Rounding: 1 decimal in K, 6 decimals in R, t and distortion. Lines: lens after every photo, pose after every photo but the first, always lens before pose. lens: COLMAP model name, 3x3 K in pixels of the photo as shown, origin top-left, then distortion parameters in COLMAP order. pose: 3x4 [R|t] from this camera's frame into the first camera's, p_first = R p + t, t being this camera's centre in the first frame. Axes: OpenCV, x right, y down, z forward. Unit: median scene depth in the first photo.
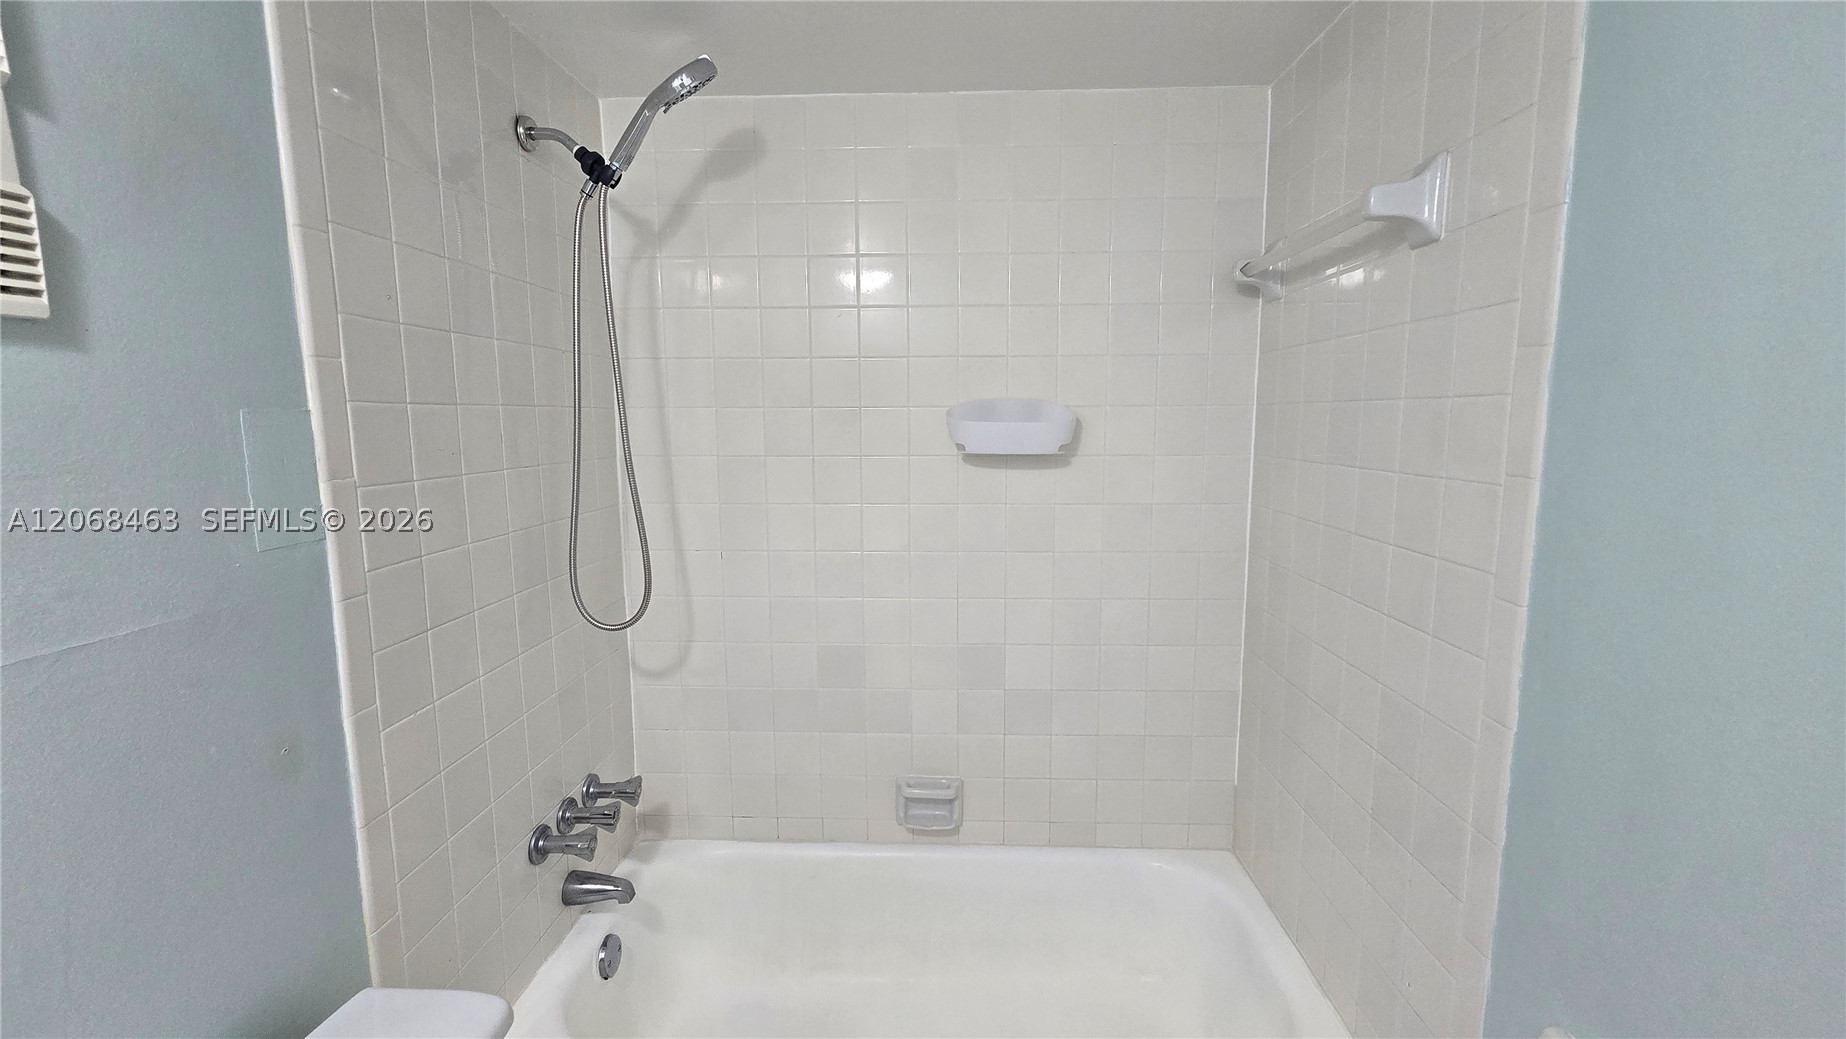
lens RADIAL K [[761.2, 0, 923.6], [0, 761.2, 515.8], [0, 0, 1]] dist [0.000125, 0.002335]
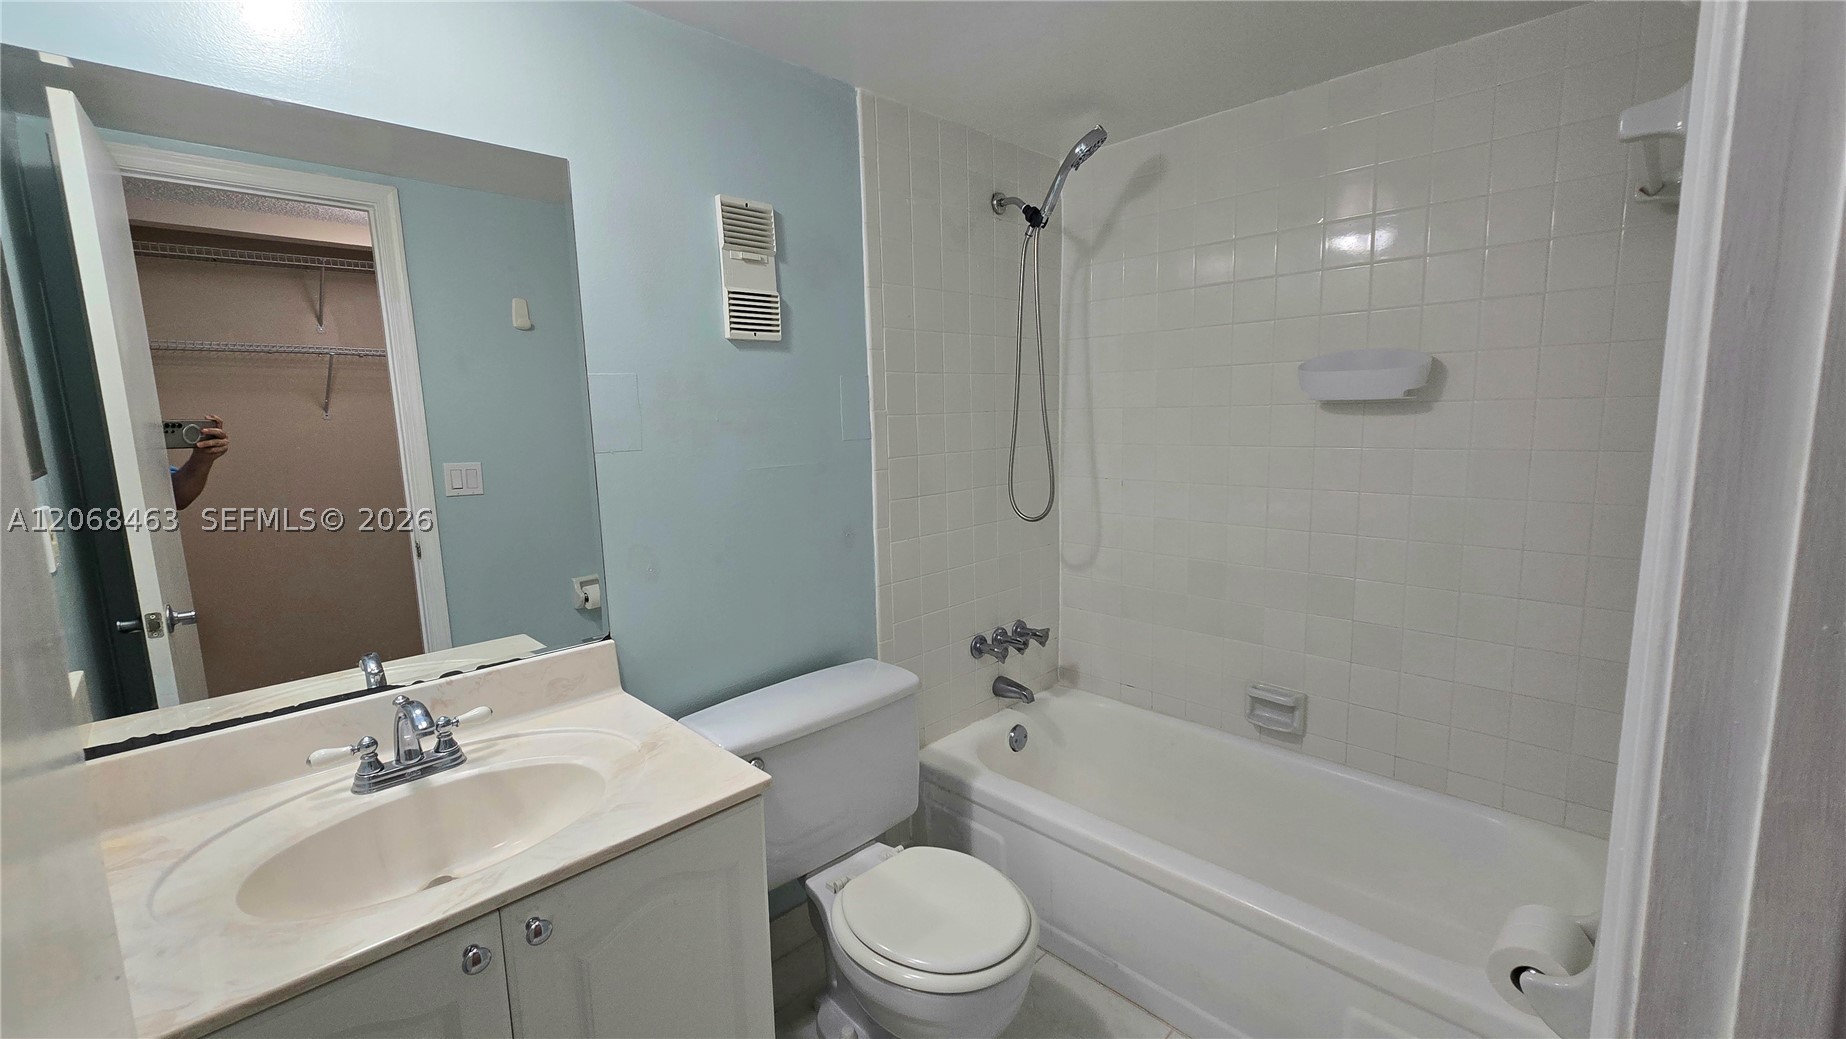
lens RADIAL K [[761.2, 0, 914.6], [0, 761.2, 520.1], [0, 0, 1]] dist [0.000125, 0.002335]
pose [[0.732572, 0.082306, -0.675696, 0.399641], [-0.065131, 0.996584, 0.050780, 0.076860], [0.677567, 0.006809, 0.735430, -0.242809]]
